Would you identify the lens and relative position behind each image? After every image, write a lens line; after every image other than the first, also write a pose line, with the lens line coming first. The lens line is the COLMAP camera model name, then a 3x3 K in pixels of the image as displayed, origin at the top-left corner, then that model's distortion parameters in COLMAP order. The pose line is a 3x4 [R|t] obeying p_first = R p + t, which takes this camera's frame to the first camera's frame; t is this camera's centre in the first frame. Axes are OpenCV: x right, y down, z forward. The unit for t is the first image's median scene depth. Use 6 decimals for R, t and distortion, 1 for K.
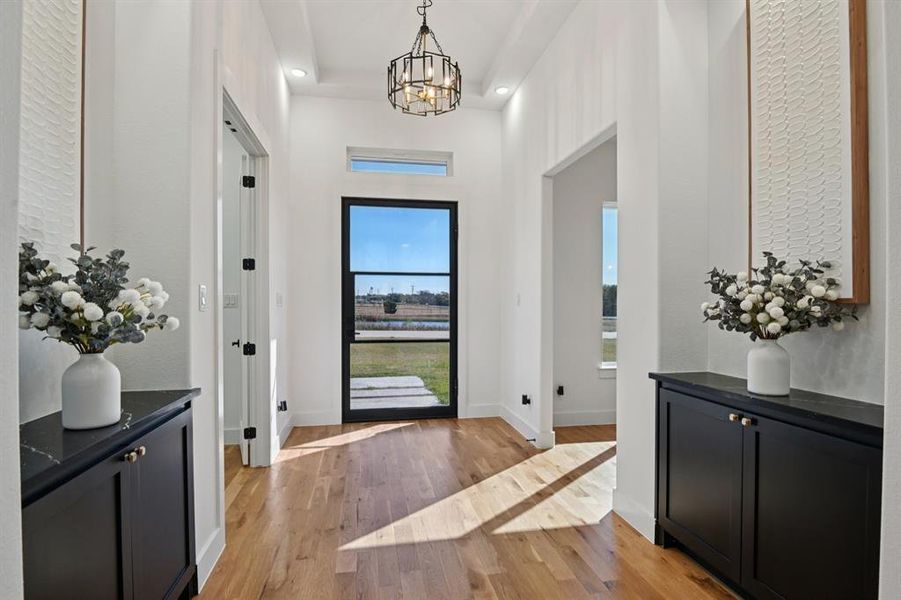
lens RADIAL K [[478.5, 0, 452.9], [0, 478.5, 305.4], [0, 0, 1]] dist [-0.019457, -0.000265]
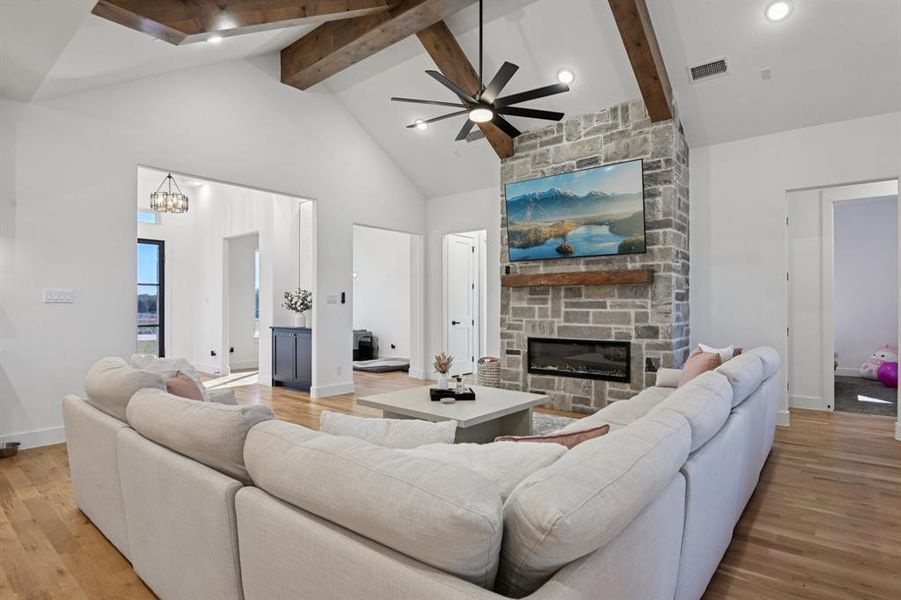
lens RADIAL K [[478.5, 0, 453.7], [0, 478.5, 304.7], [0, 0, 1]] dist [-0.019457, -0.000265]
pose [[0.775248, -0.001733, 0.631655, -0.403976], [0.004647, 0.999985, -0.002961, 0.019135], [-0.631640, 0.005231, 0.775244, -1.438037]]
